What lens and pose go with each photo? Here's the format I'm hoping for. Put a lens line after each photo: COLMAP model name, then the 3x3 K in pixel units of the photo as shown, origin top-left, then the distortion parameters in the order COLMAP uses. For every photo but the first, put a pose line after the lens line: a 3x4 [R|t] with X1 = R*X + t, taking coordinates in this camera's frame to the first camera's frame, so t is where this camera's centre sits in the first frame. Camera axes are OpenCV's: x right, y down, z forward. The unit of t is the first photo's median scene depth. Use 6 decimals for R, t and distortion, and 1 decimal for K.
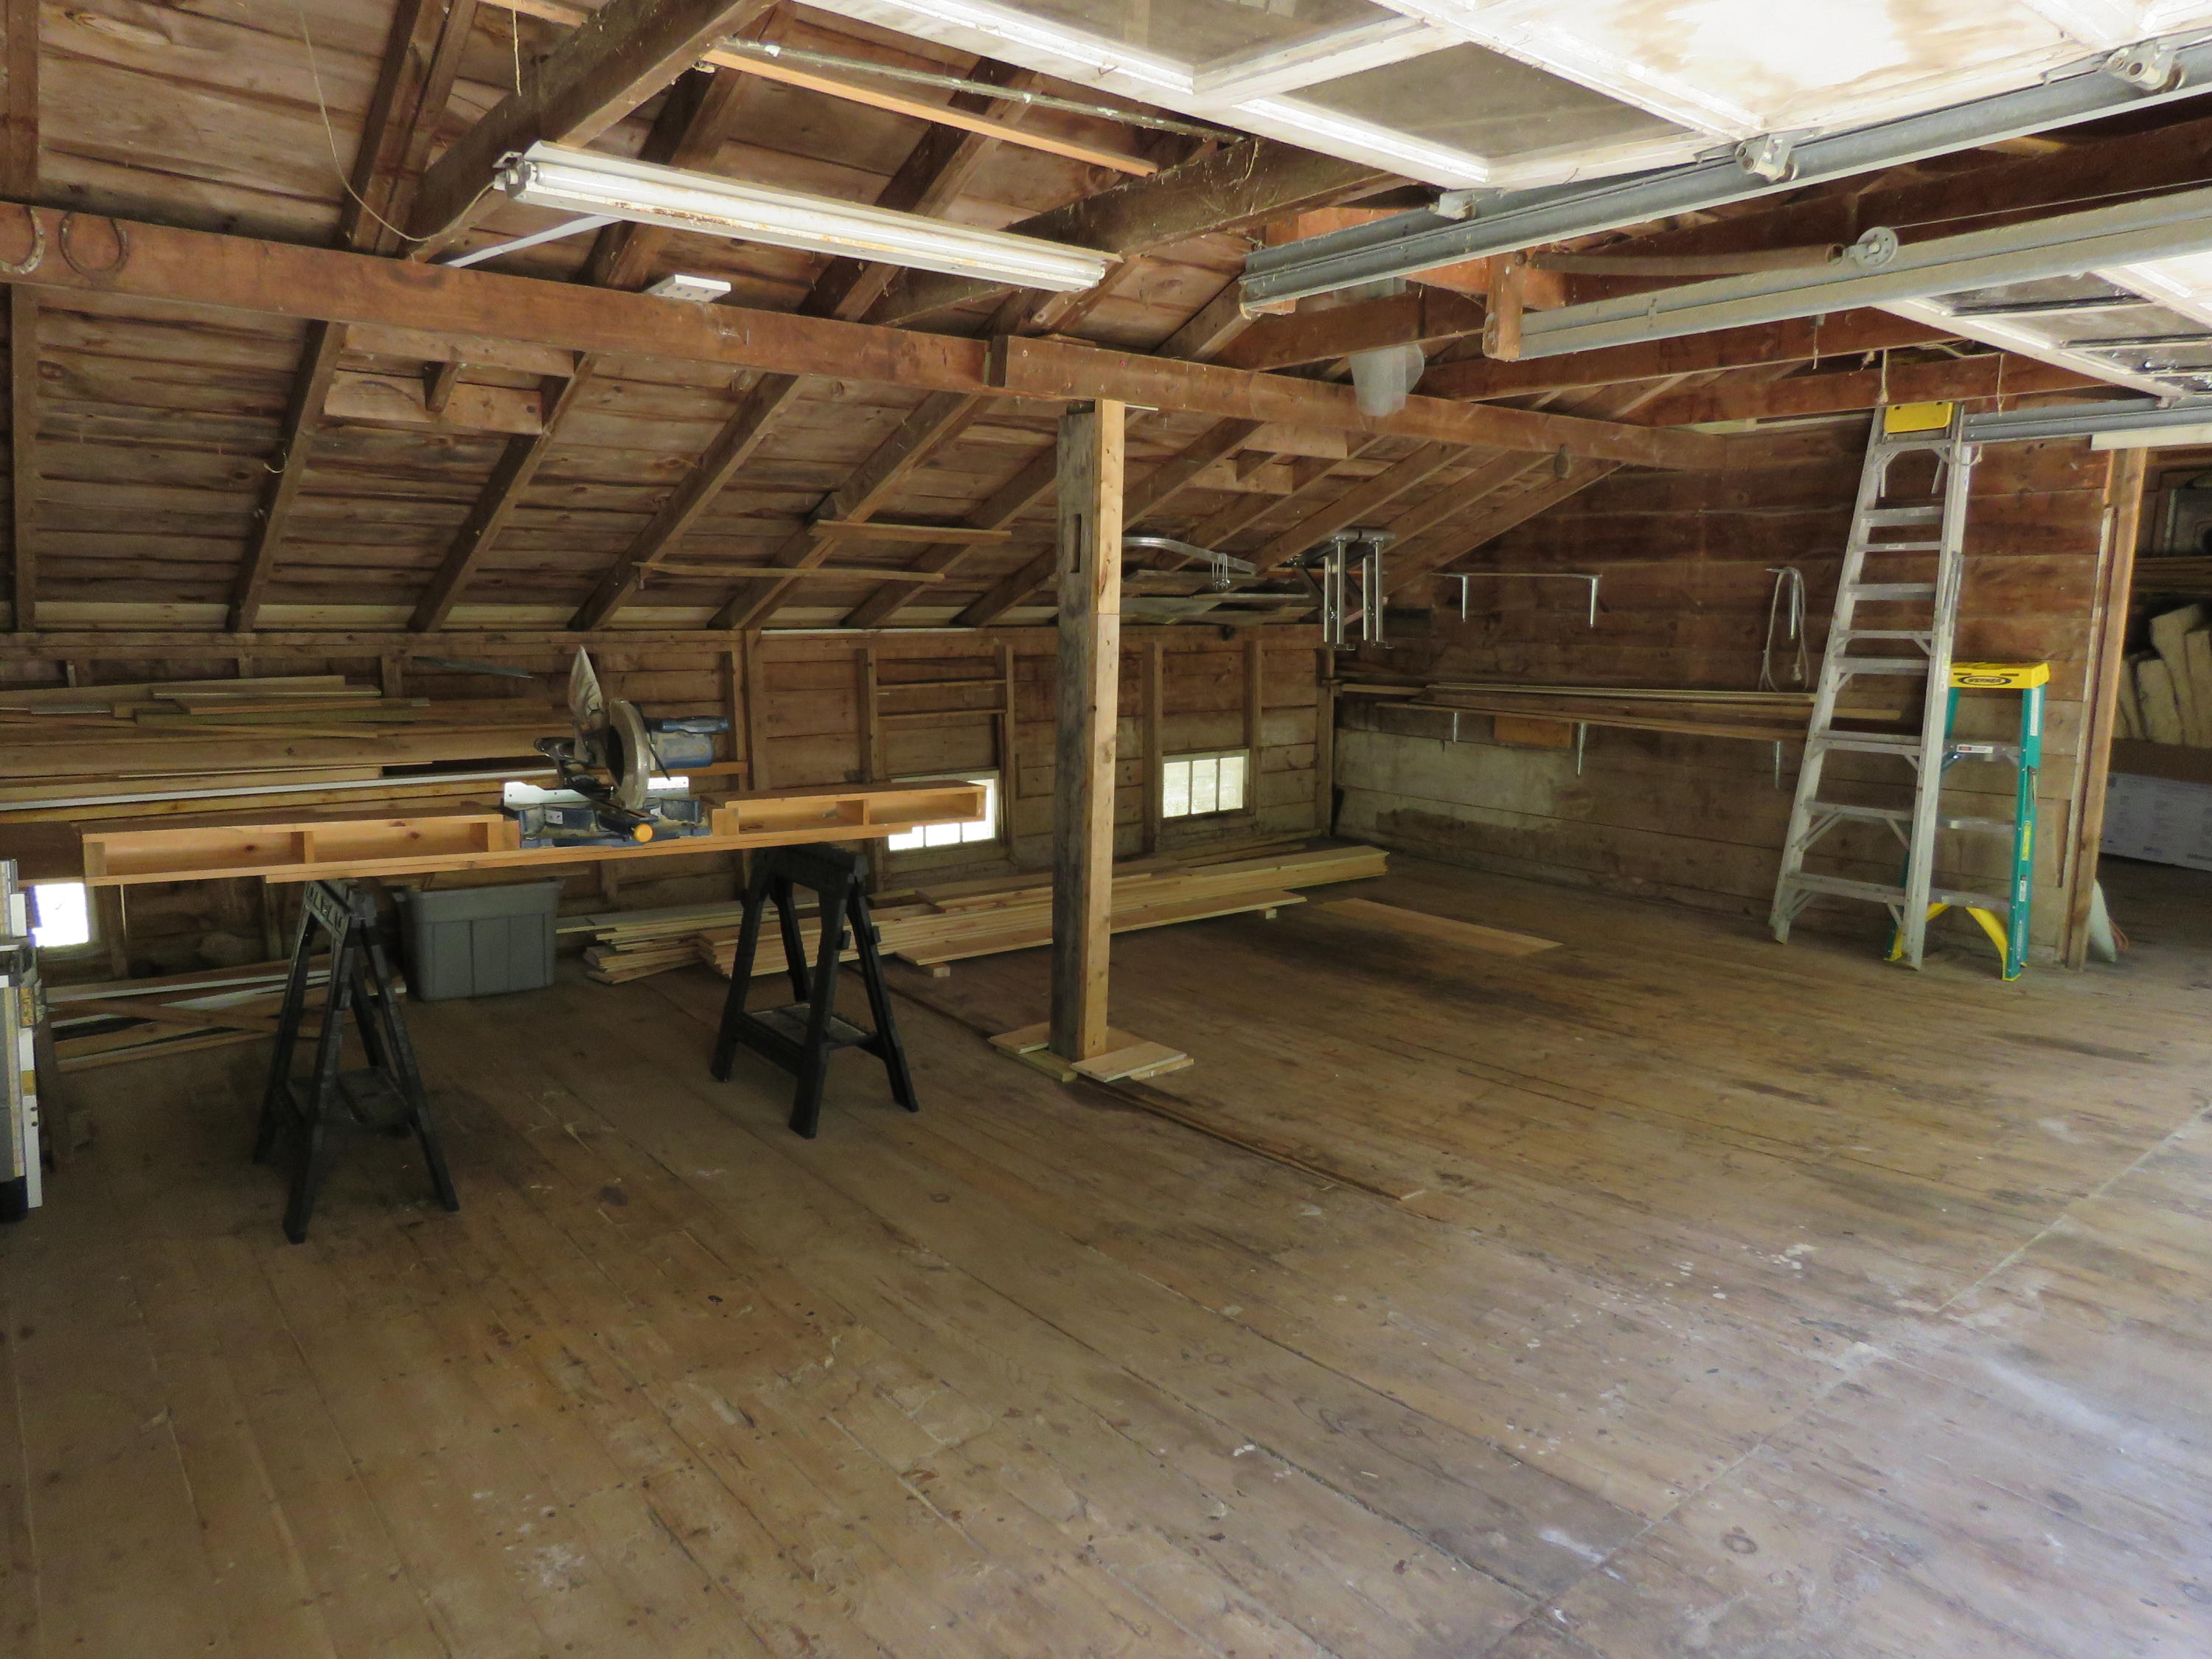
lens RADIAL K [[1403.4, 0, 1097.4], [0, 1403.4, 820.0], [0, 0, 1]] dist [-0.008478, -0.000732]
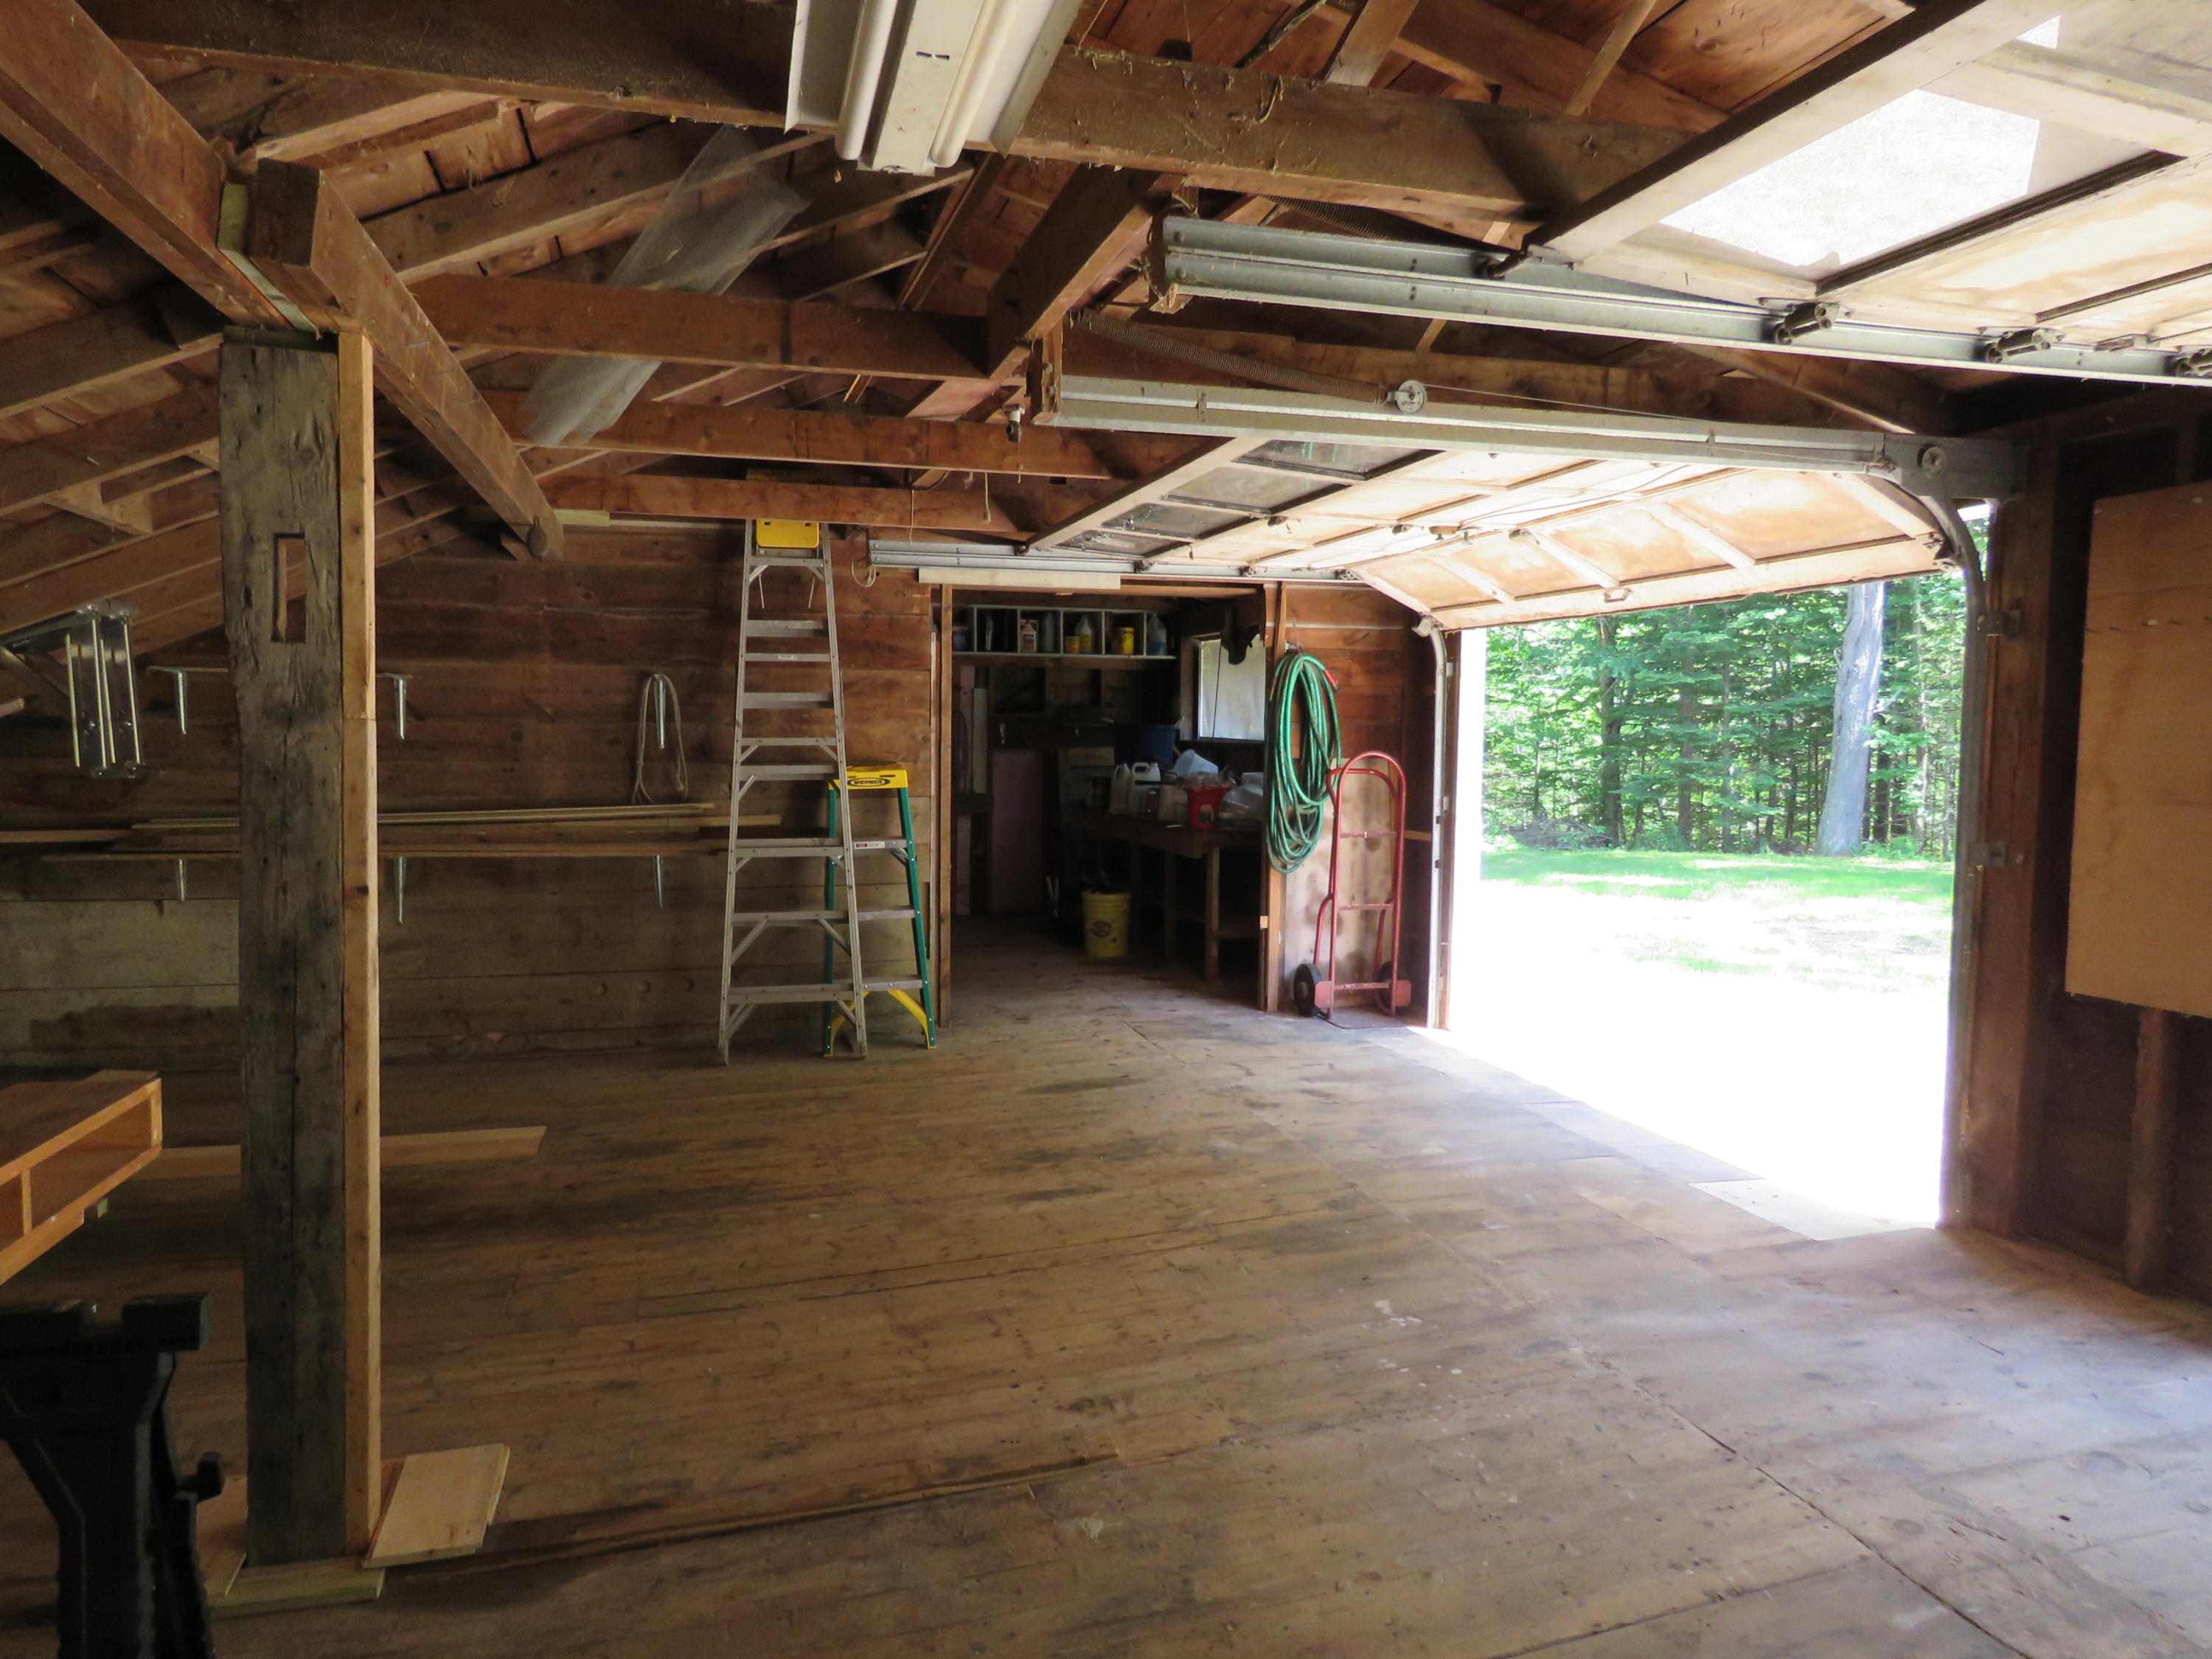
lens RADIAL K [[1403.4, 0, 1097.4], [0, 1403.4, 820.0], [0, 0, 1]] dist [-0.008478, -0.000732]
pose [[0.390315, -0.062623, 0.918549, -0.383388], [0.135300, 0.990754, 0.010053, -0.072260], [-0.910685, 0.120356, 0.395179, 0.514406]]
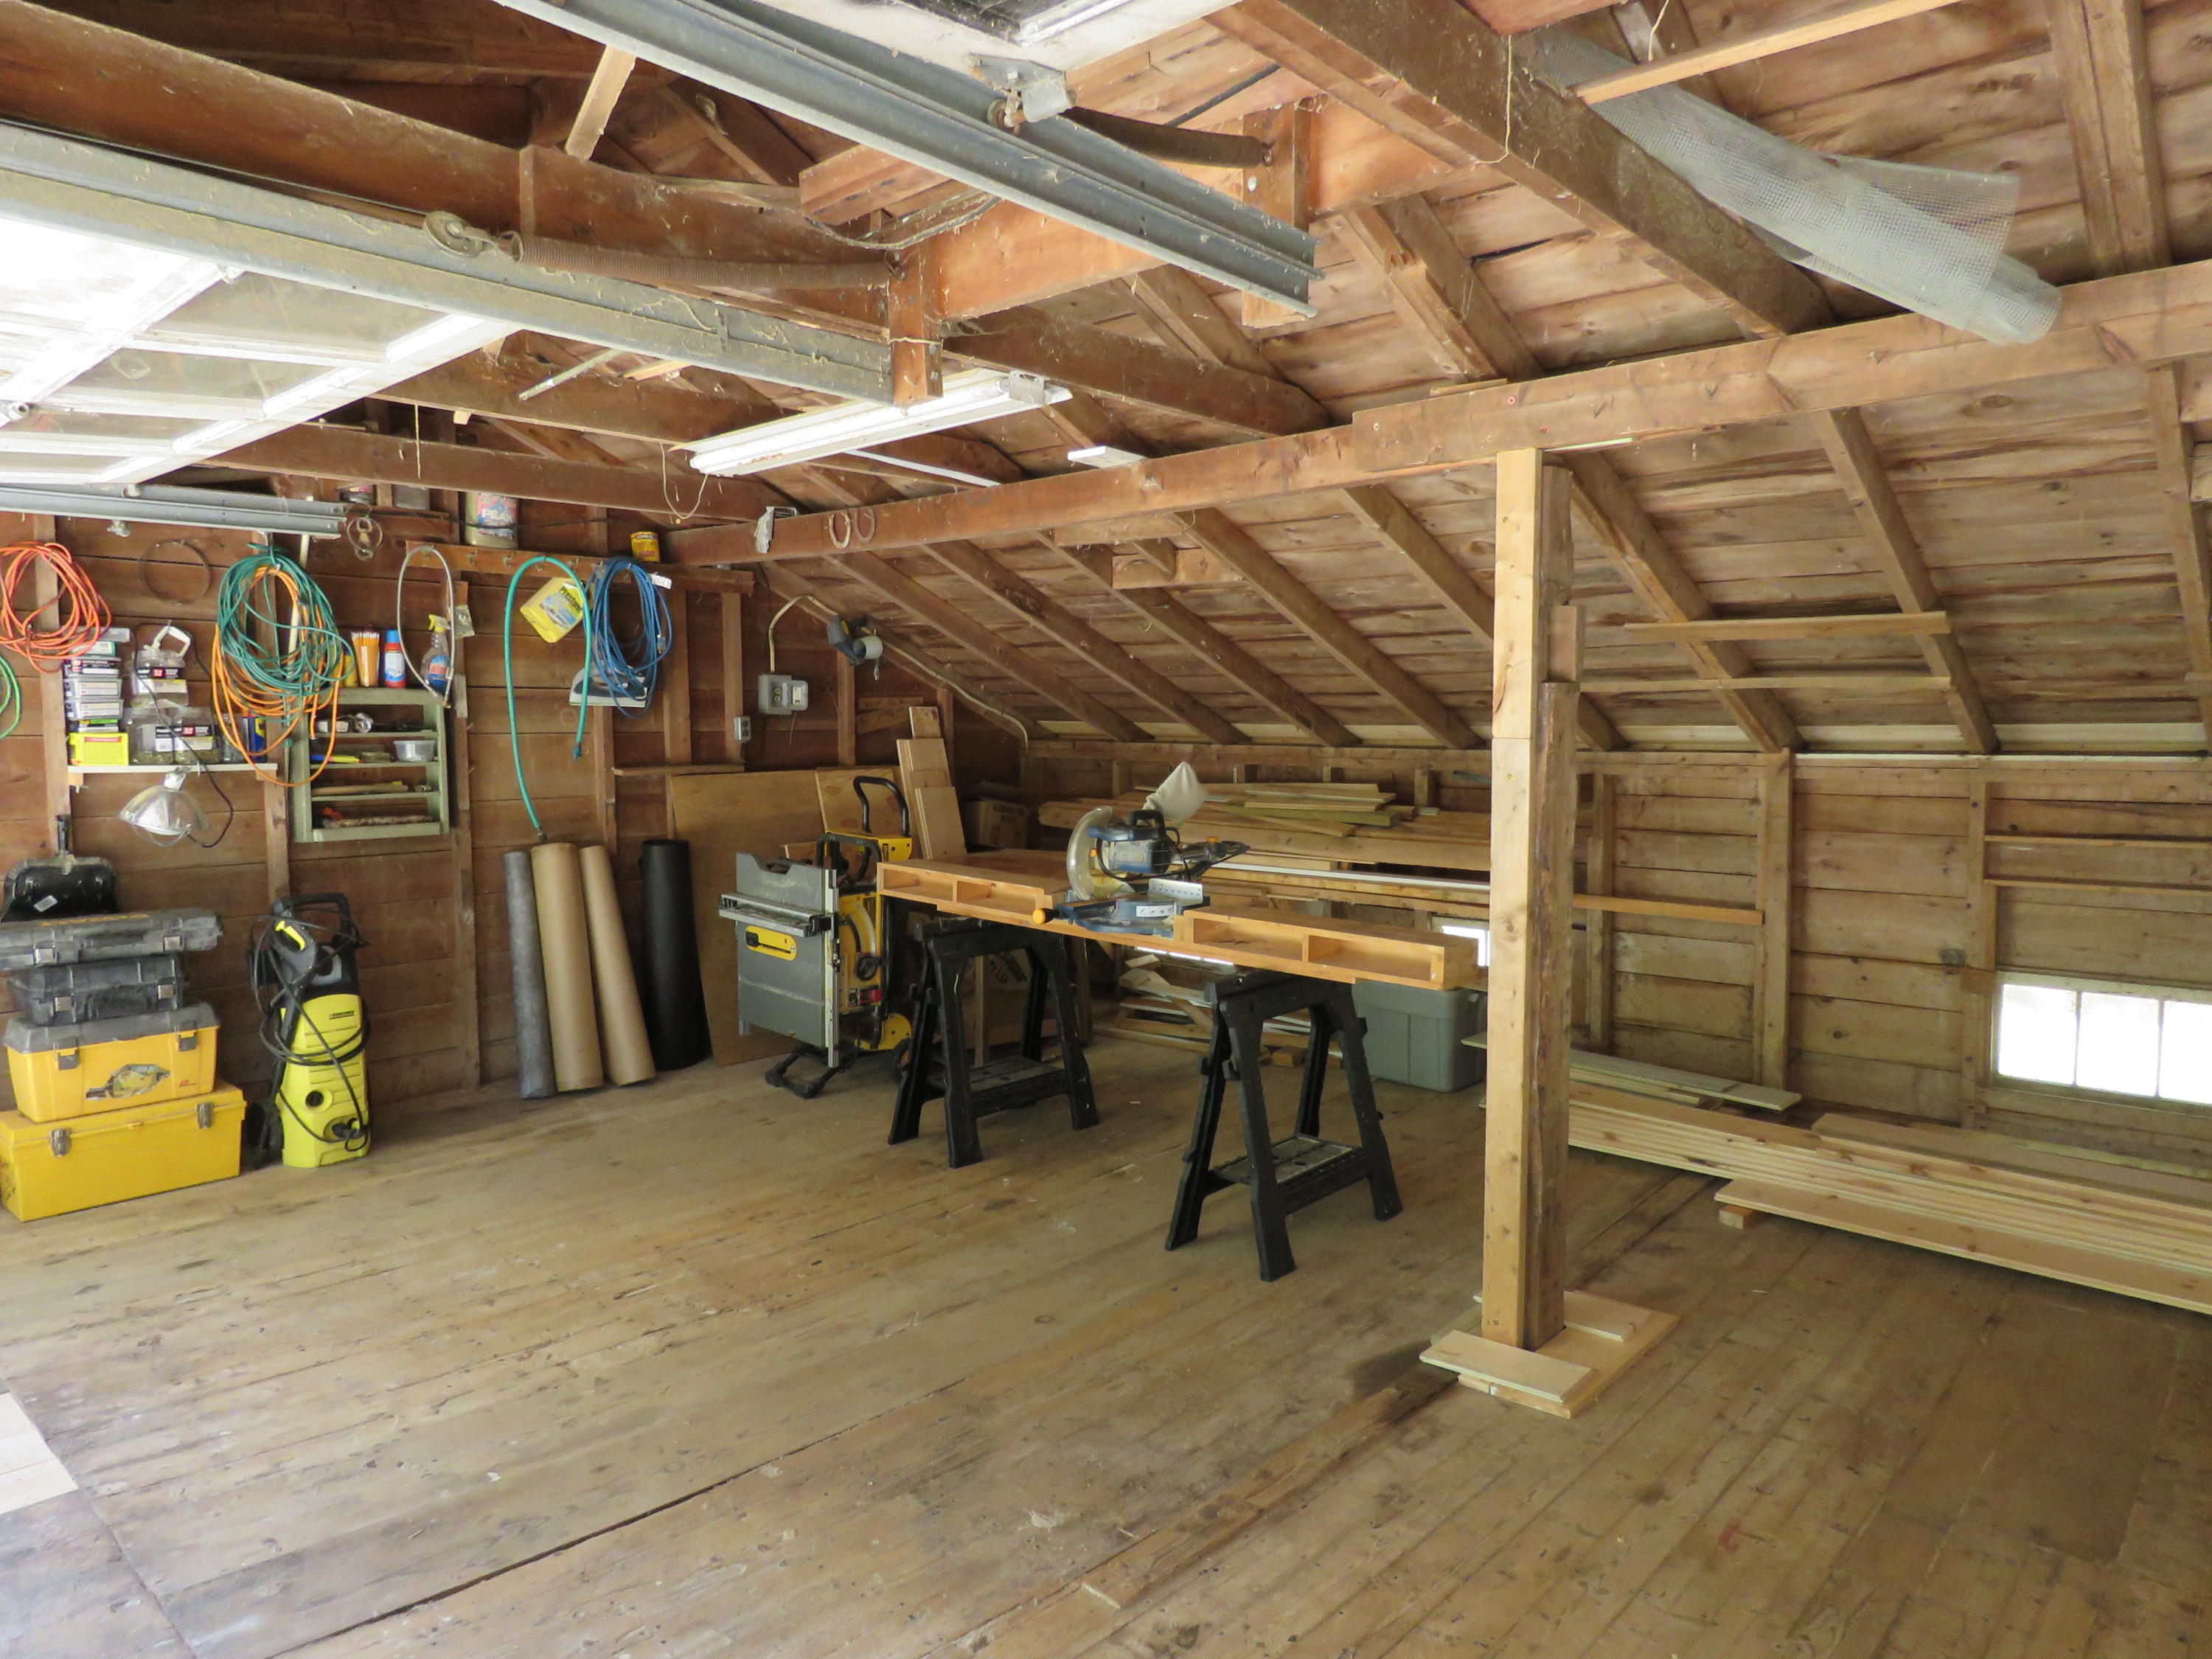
lens RADIAL K [[1413.3, 0, 1106.0], [0, 1413.3, 829.5], [0, 0, 1]] dist [-0.001264, 0.002079]
pose [[0.160773, 0.071507, -0.984398, 0.689013], [-0.140980, 0.988809, 0.048802, -0.104548], [0.976871, 0.130934, 0.169055, 0.662269]]
